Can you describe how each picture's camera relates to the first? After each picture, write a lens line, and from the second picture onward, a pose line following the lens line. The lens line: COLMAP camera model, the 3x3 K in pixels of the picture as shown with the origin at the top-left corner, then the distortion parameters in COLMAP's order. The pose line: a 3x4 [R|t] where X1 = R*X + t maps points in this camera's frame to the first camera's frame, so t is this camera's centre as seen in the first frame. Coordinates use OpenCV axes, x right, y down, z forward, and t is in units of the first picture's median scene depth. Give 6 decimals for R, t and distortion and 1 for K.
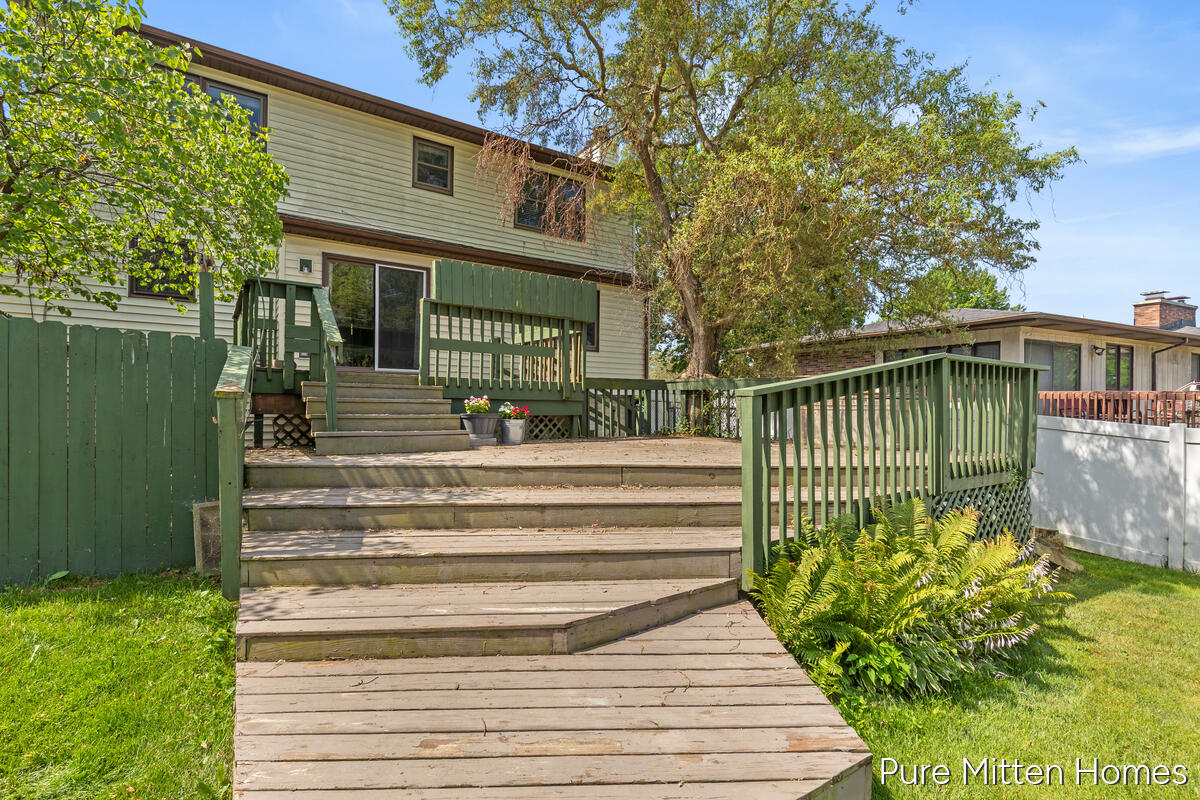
lens RADIAL K [[555.1, 0, 600.0], [0, 555.1, 400.0], [0, 0, 1]] dist [0.000664, 0.000062]
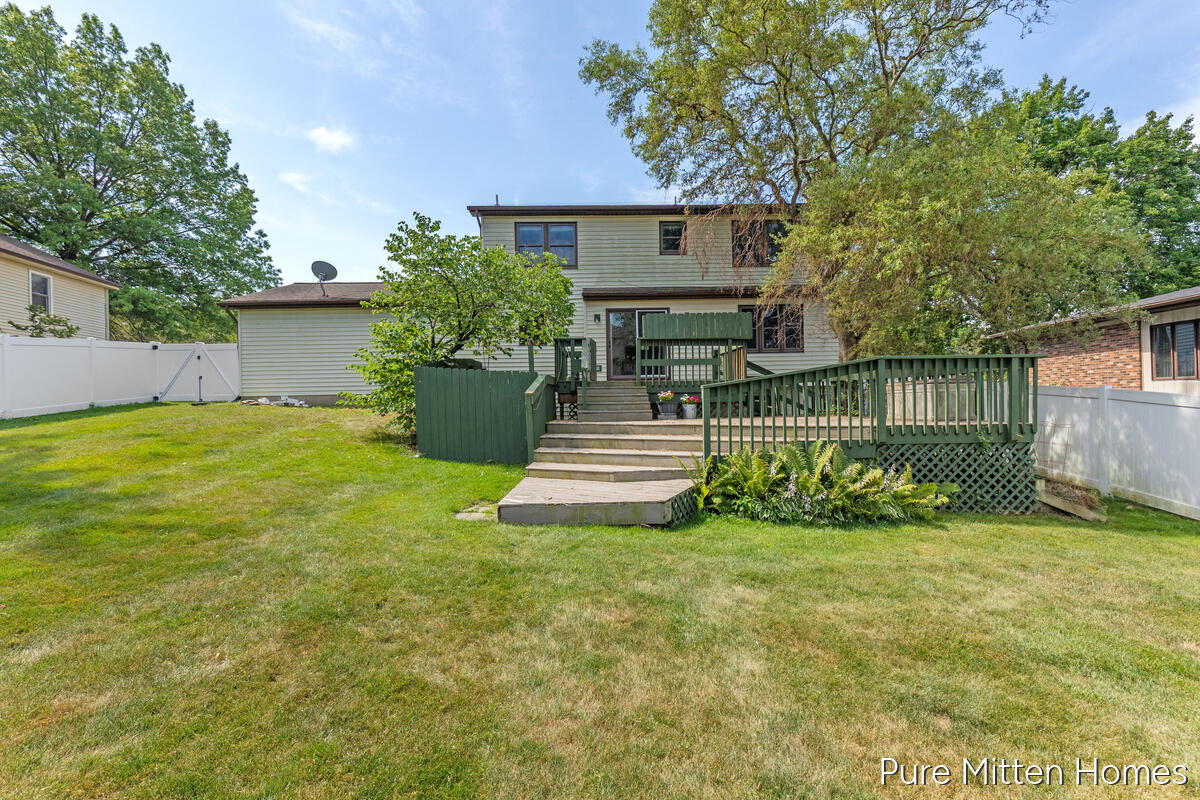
lens RADIAL K [[555.1, 0, 600.0], [0, 555.1, 400.0], [0, 0, 1]] dist [0.000664, 0.000062]
pose [[0.819861, -0.023691, -0.572072, 0.579652], [0.026932, 0.999633, -0.002800, 0.019461], [0.571929, -0.013111, 0.820199, -0.516763]]
